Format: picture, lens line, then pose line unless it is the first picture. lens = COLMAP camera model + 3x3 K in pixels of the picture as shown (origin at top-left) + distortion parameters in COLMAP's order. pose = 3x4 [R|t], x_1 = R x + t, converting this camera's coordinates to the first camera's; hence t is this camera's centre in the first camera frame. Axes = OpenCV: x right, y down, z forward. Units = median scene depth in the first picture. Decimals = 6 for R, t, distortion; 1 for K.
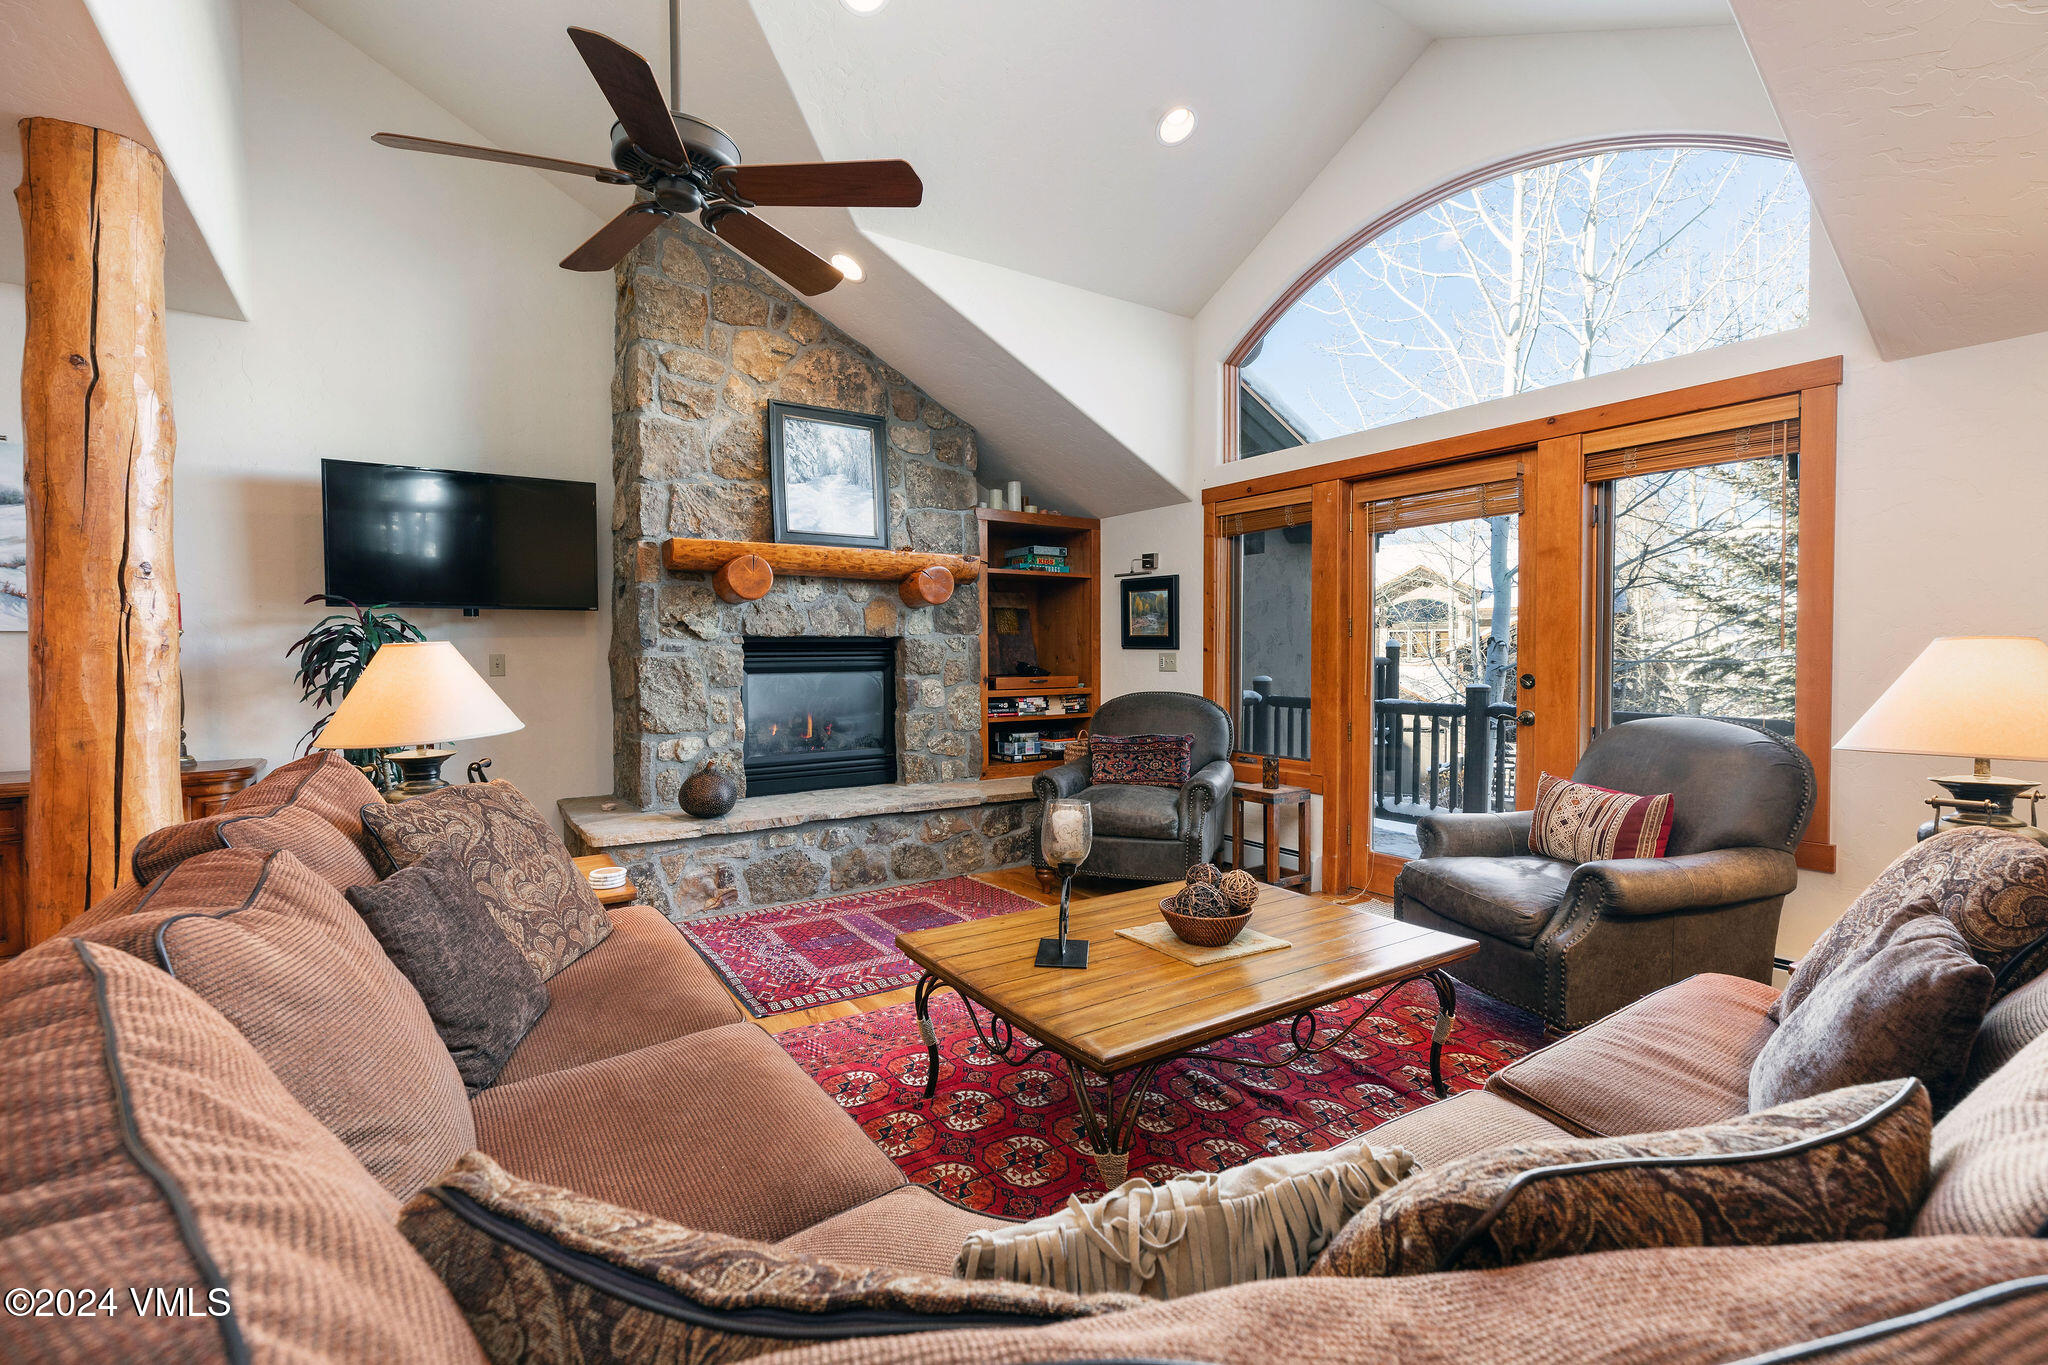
lens RADIAL K [[934.6, 0, 1033.5], [0, 934.6, 667.7], [0, 0, 1]] dist [-0.000271, 0.000234]
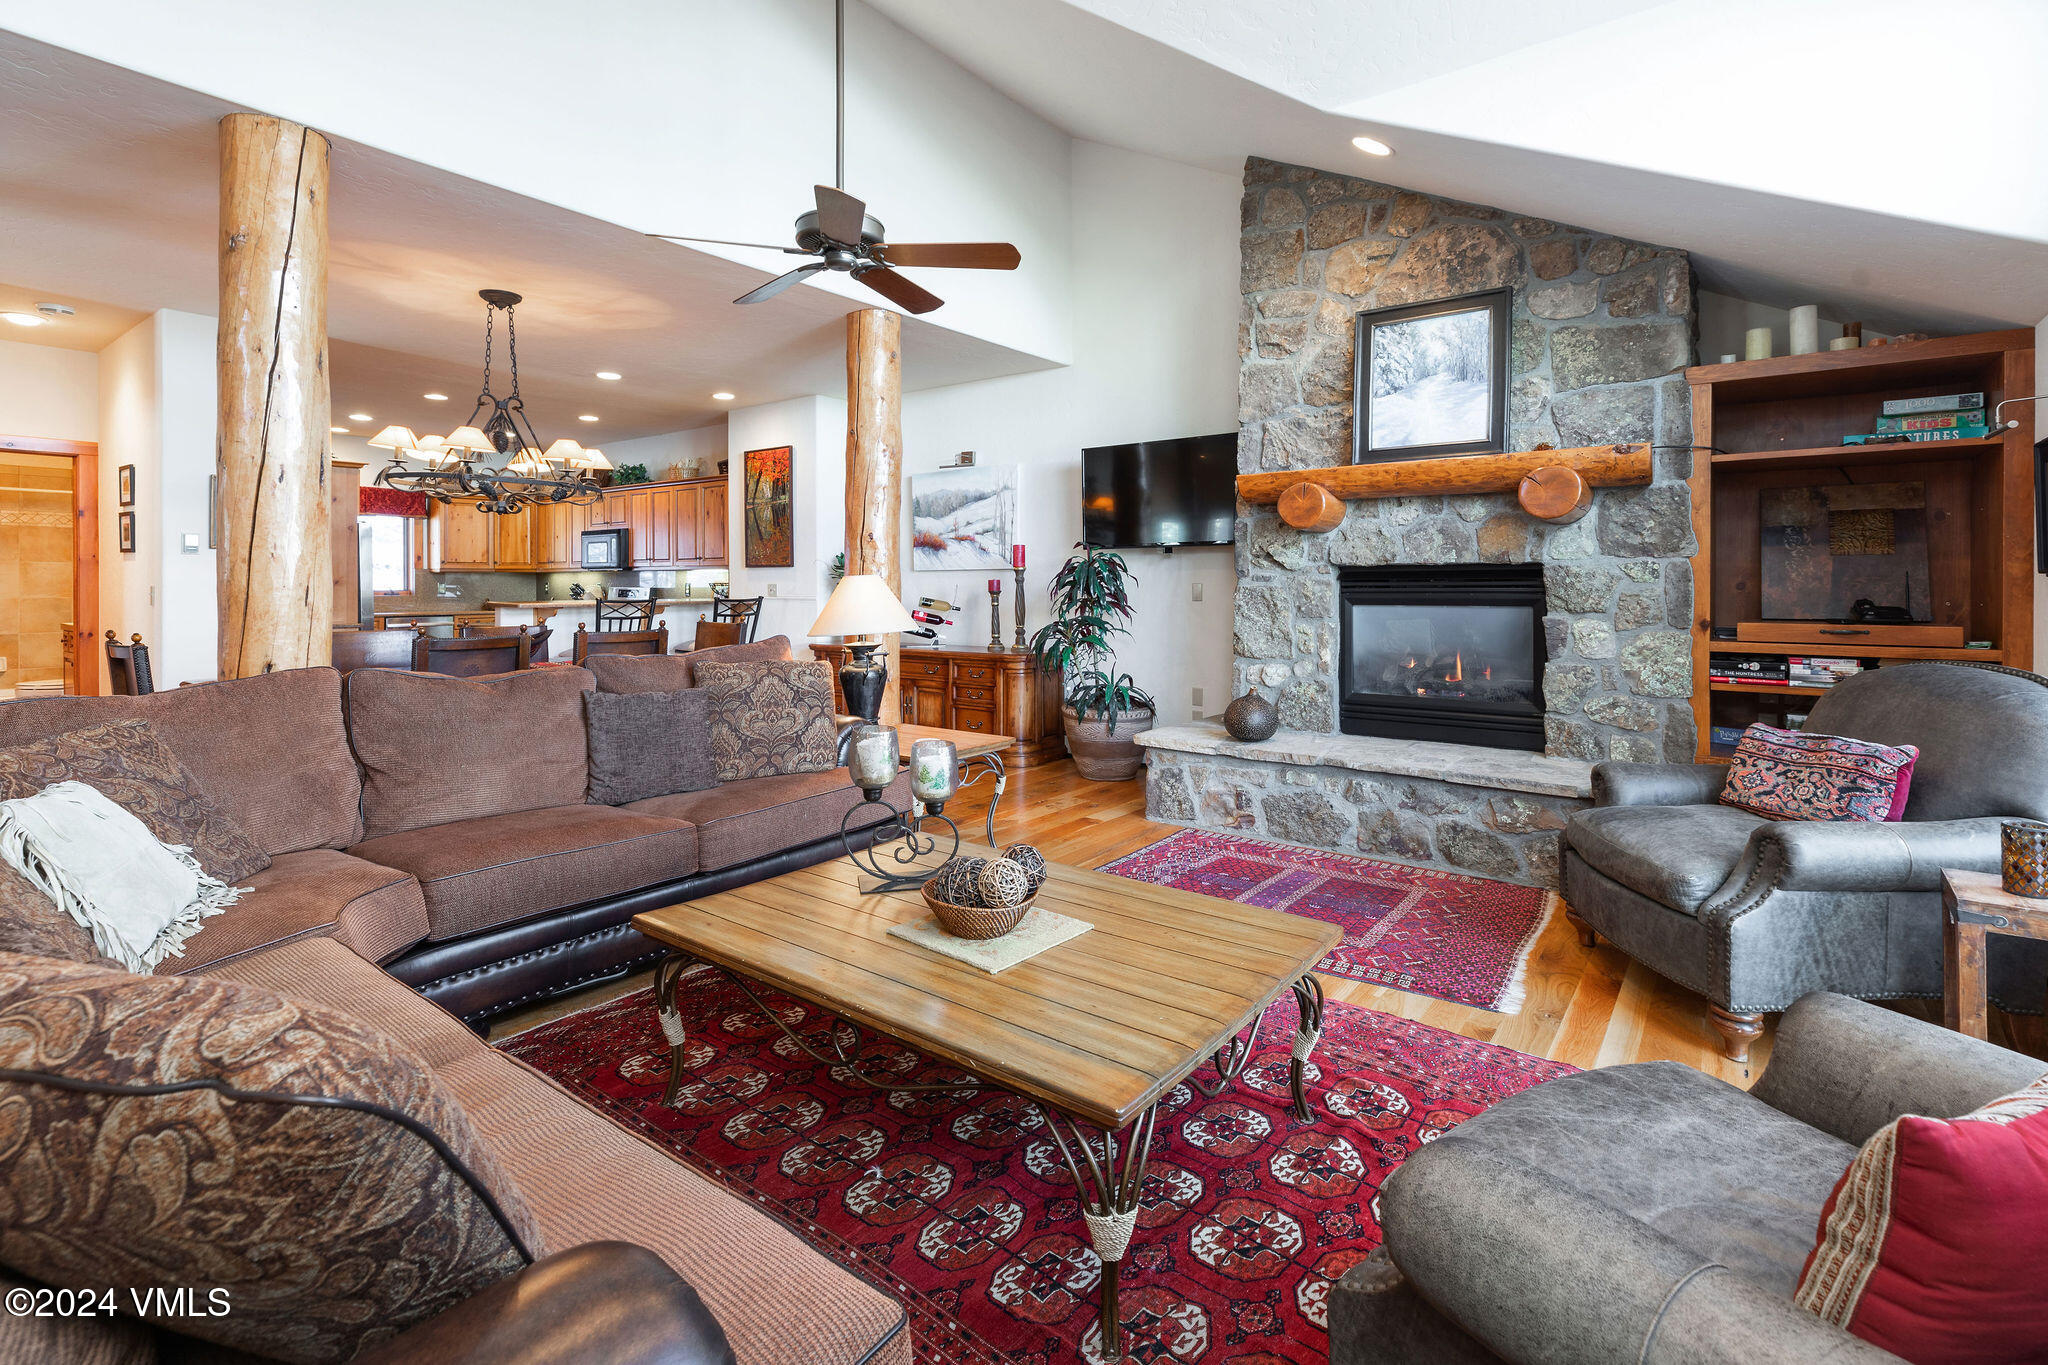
lens RADIAL K [[934.6, 0, 998.3], [0, 934.6, 584.8], [0, 0, 1]] dist [-0.000271, 0.000234]
pose [[0.294146, 0.003711, -0.955753, 0.502370], [-0.017991, 0.999837, -0.001654, -0.005946], [0.955591, 0.017682, 0.294165, 0.379485]]
